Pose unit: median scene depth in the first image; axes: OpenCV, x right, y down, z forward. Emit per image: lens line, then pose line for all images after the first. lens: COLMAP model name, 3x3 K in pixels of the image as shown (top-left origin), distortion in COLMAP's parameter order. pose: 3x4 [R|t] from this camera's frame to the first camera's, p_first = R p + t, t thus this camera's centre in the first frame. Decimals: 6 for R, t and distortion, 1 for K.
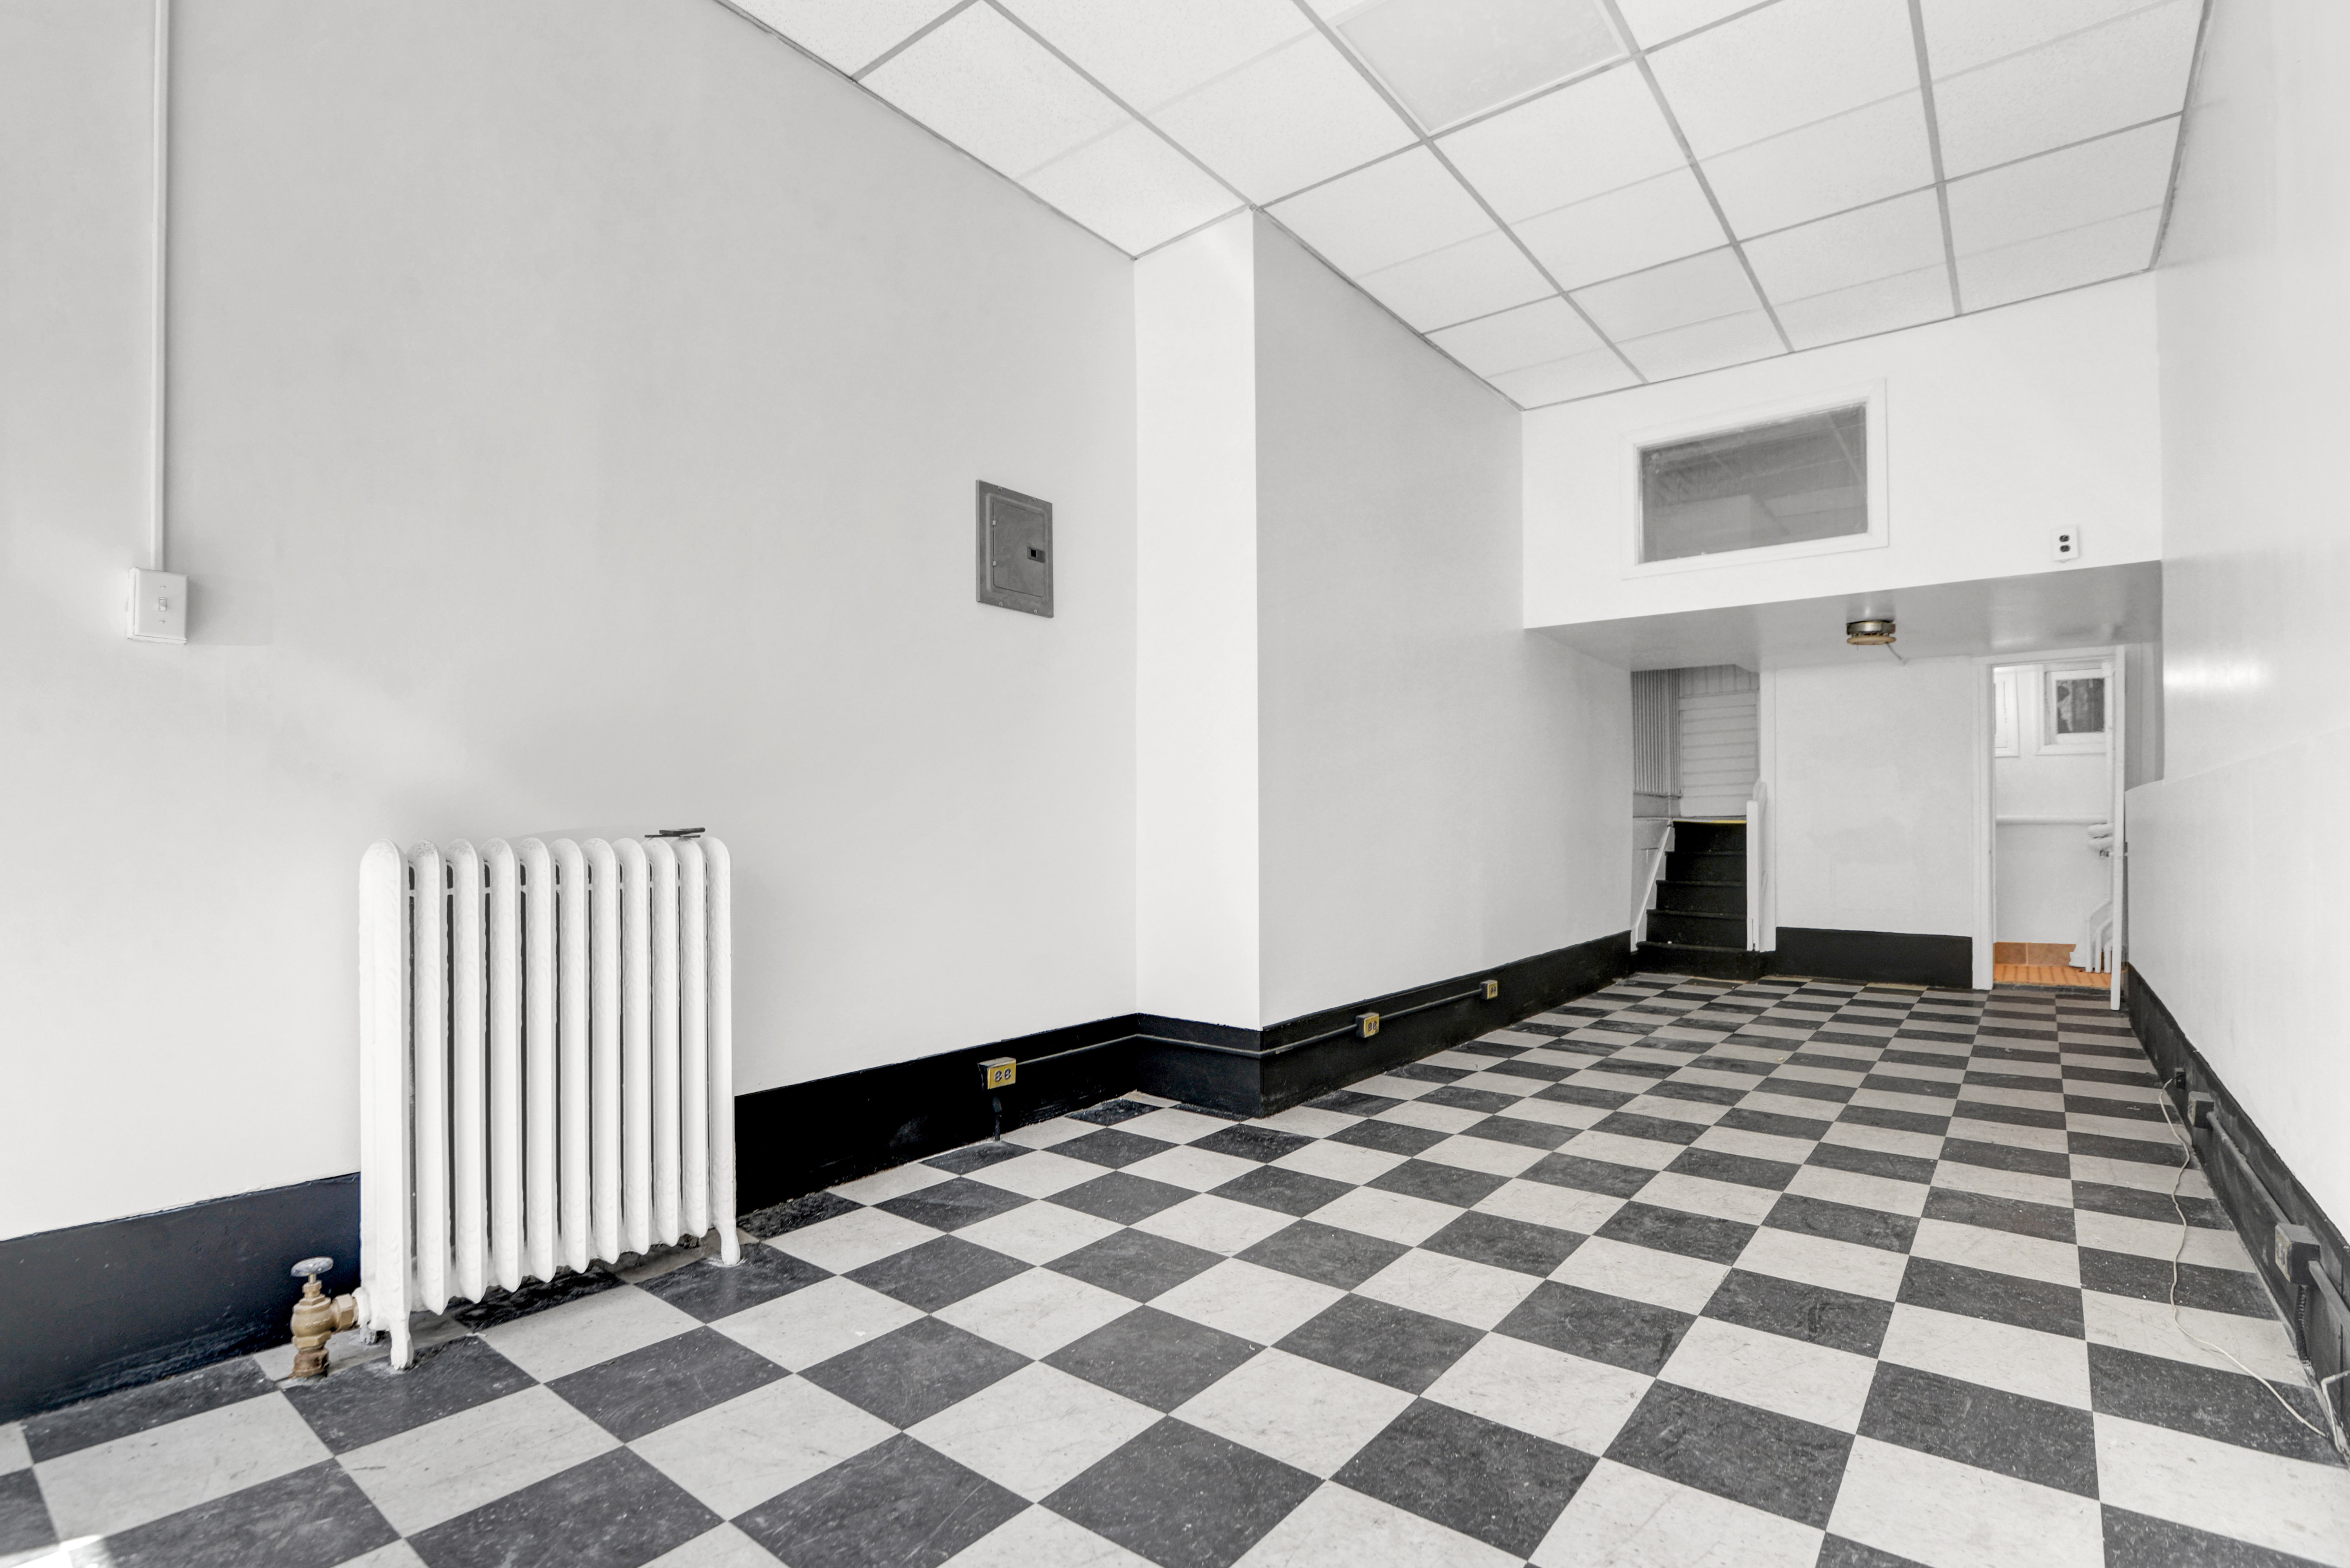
lens RADIAL K [[1118.9, 0, 1180.9], [0, 1118.9, 825.1], [0, 0, 1]] dist [-0.002827, -0.000490]
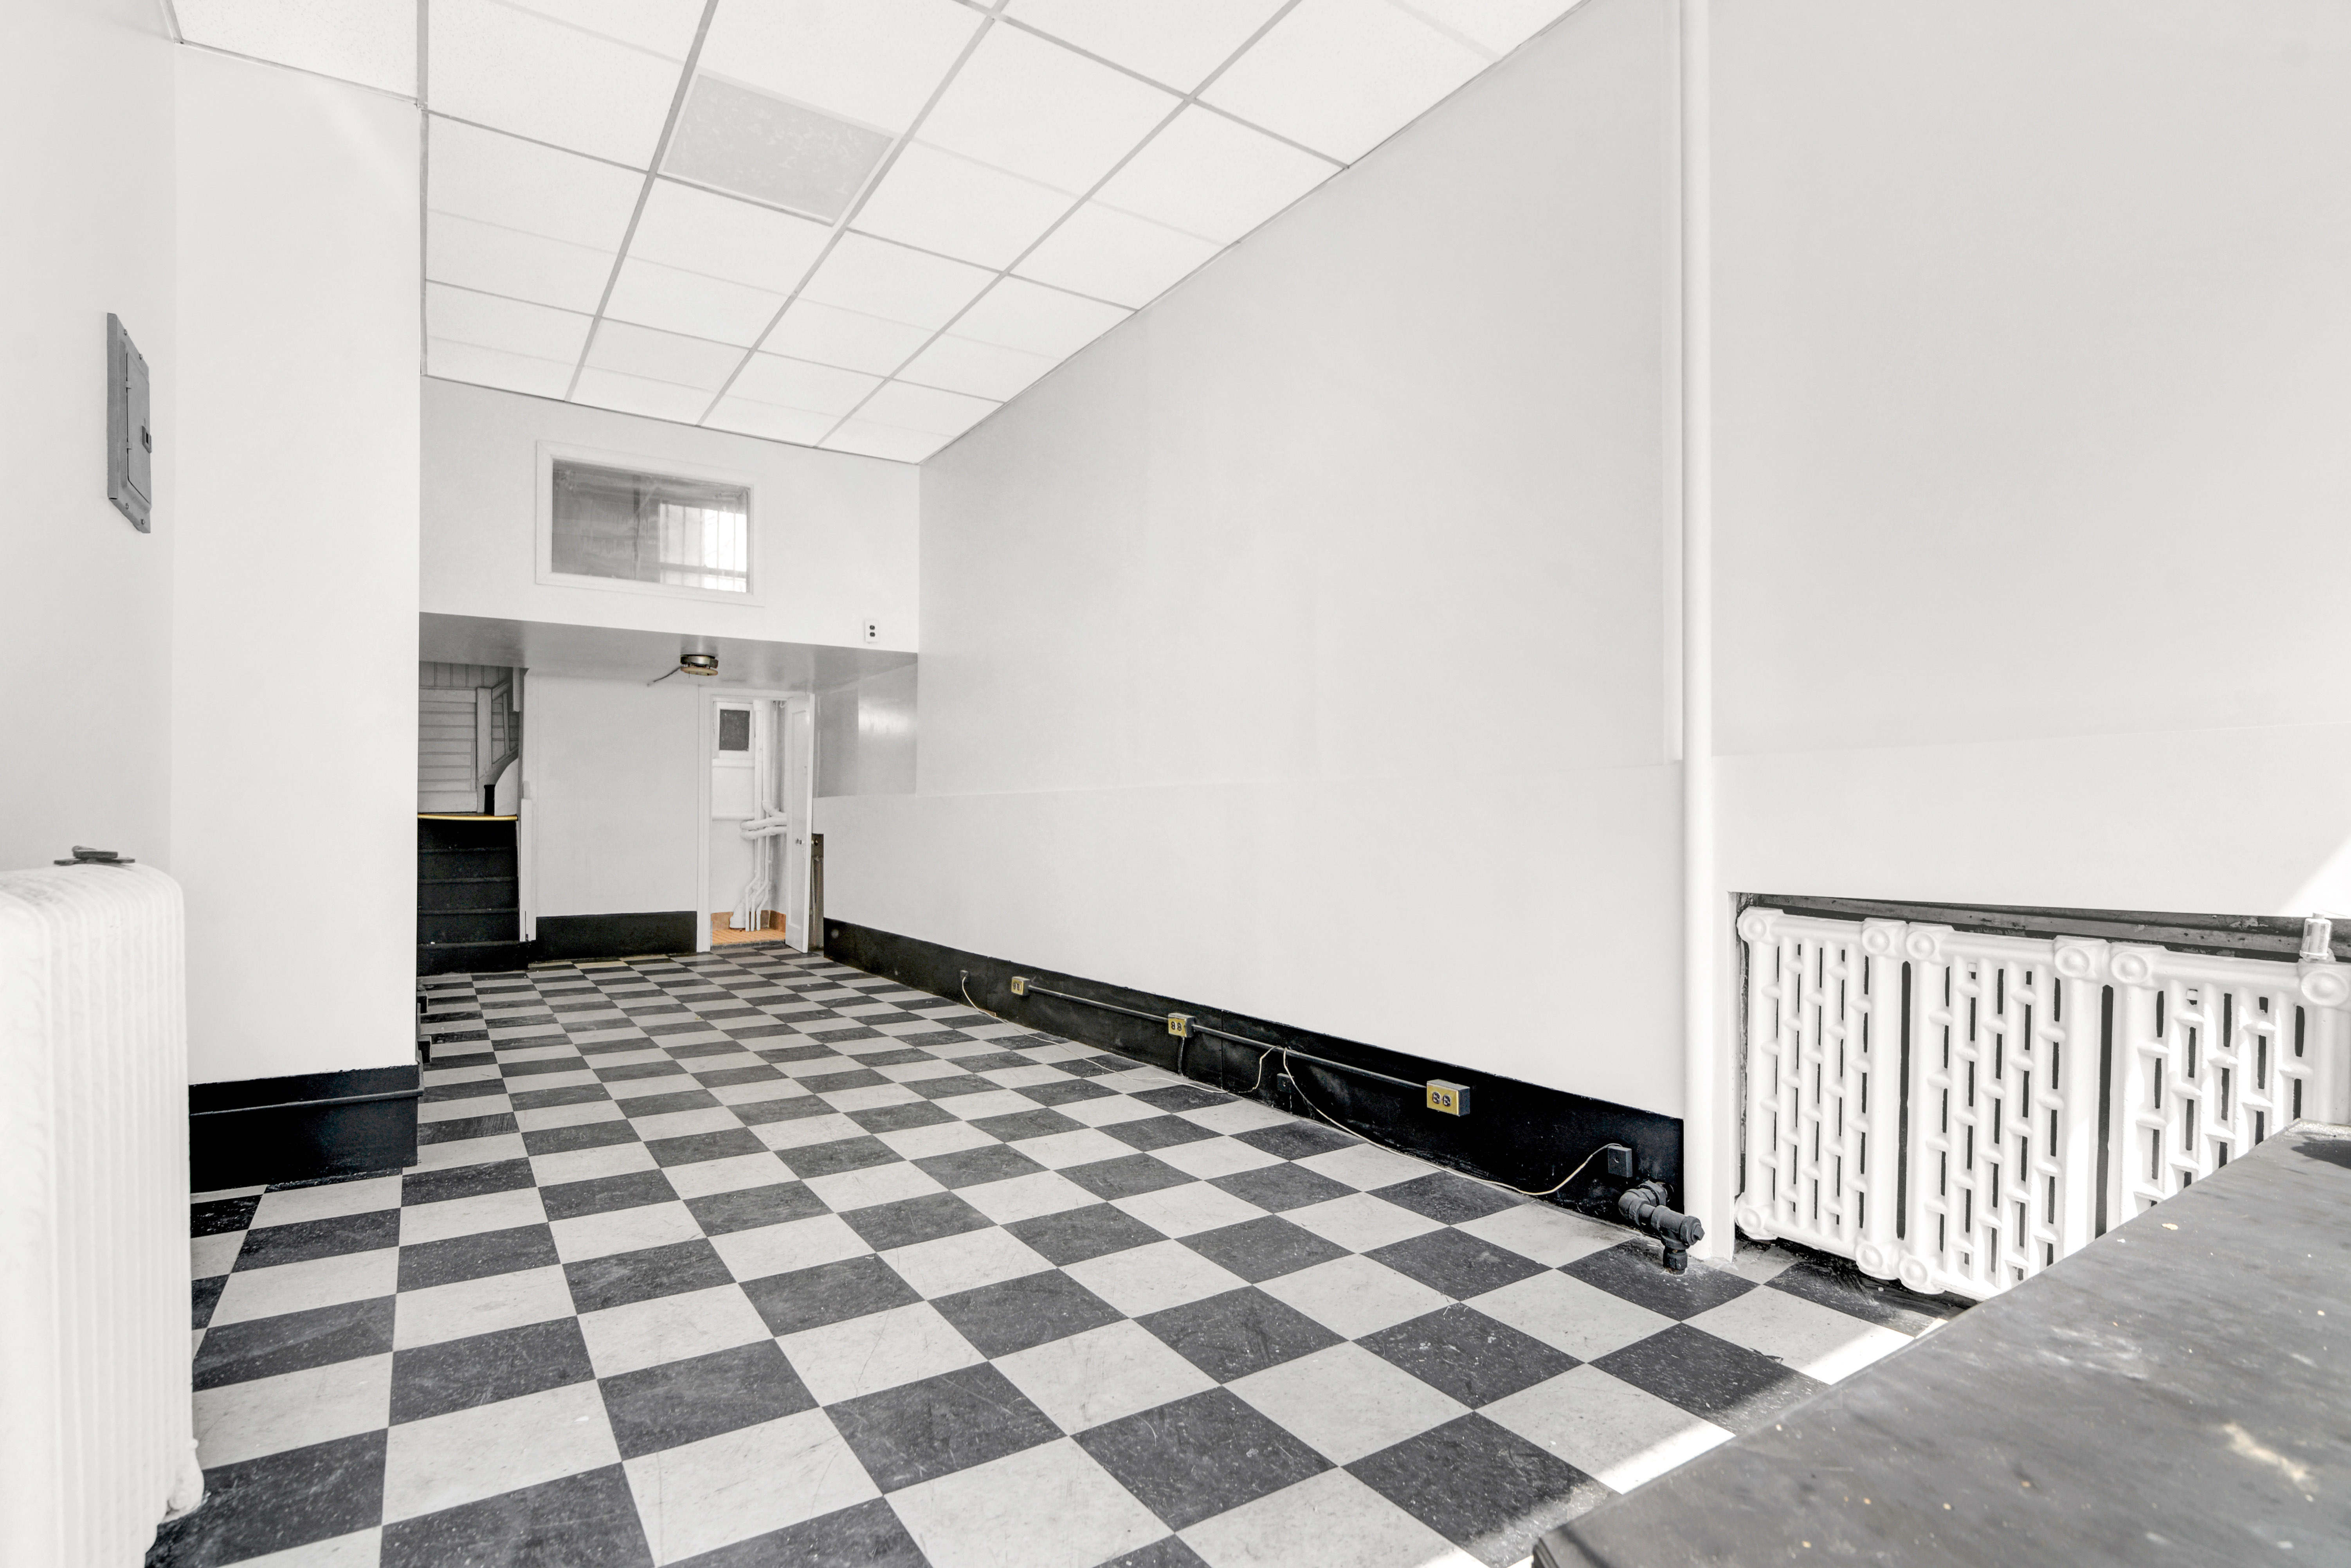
lens RADIAL K [[1132.8, 0, 1148.7], [0, 1132.8, 850.4], [0, 0, 1]] dist [-0.001402, 0.000391]
pose [[0.338015, -0.027025, 0.940753, -0.537883], [-0.000661, 0.999581, 0.028952, -0.007603], [-0.941141, -0.010409, 0.337855, 0.161994]]
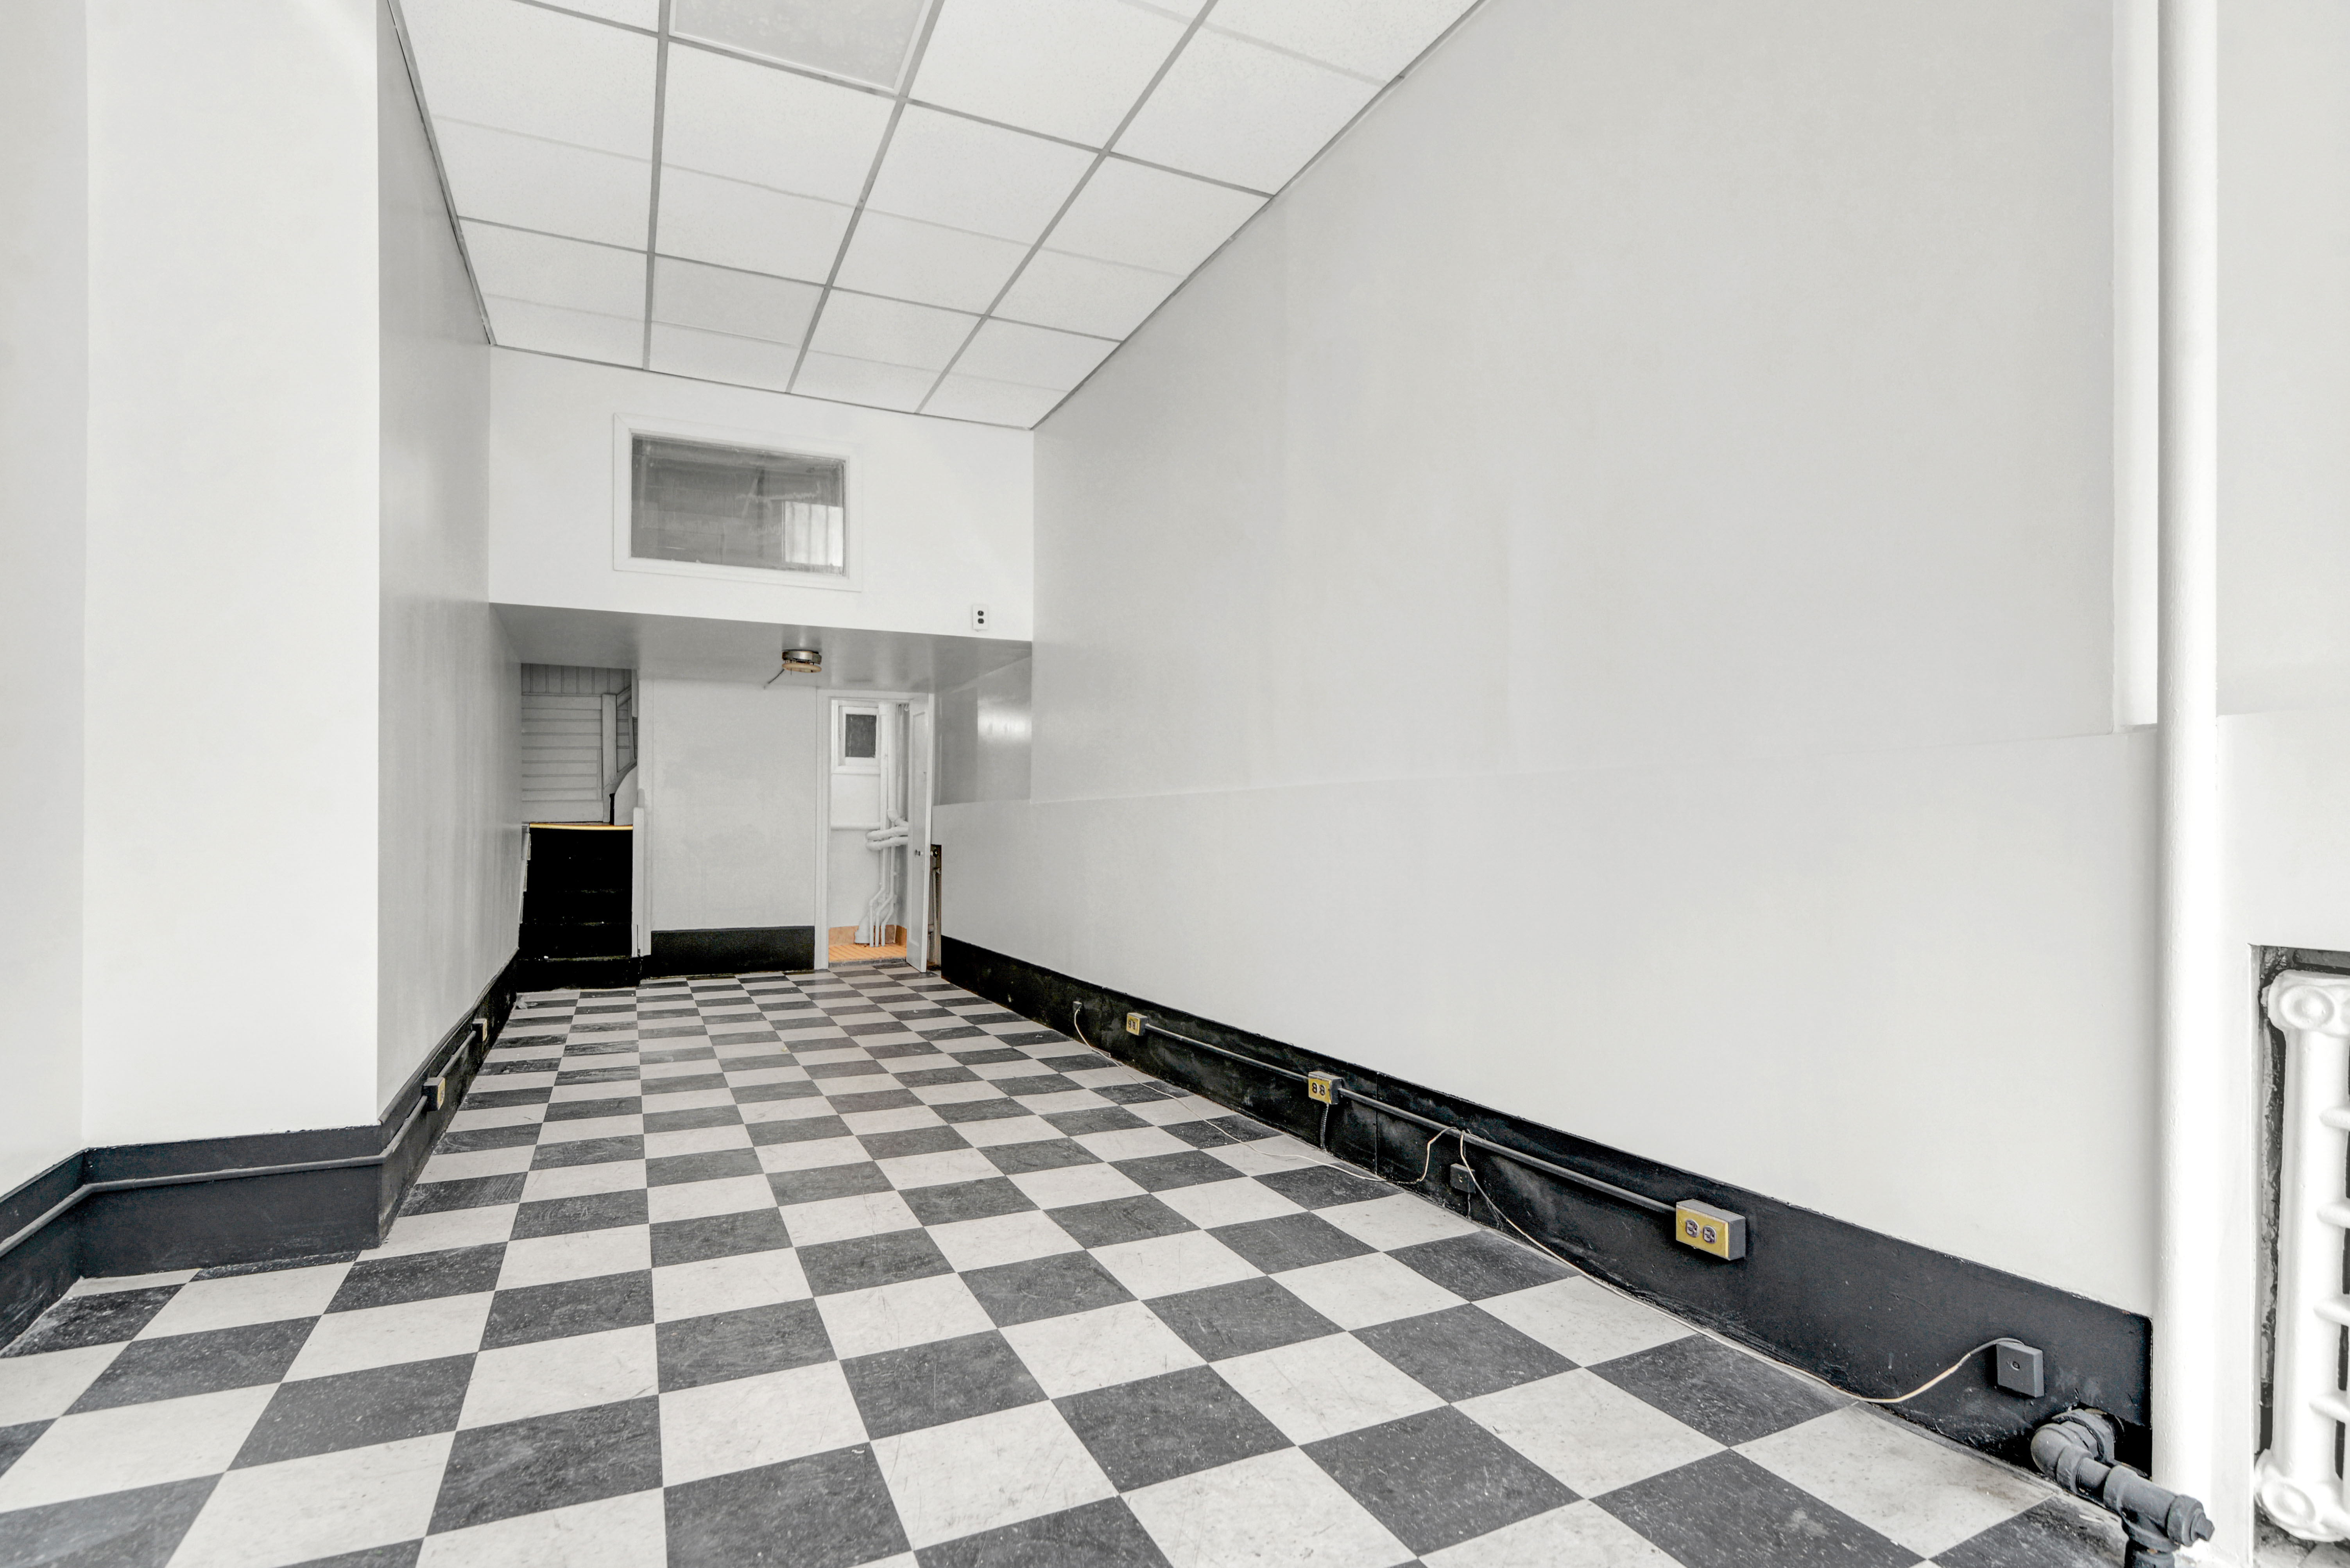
lens RADIAL K [[1132.4, 0, 1148.3], [0, 1132.4, 850.3], [0, 0, 1]] dist [-0.001402, 0.000391]
pose [[0.466217, -0.017925, 0.884489, -0.321156], [0.001098, 0.999806, 0.019683, -0.004613], [-0.884670, -0.008205, 0.466146, 0.219890]]
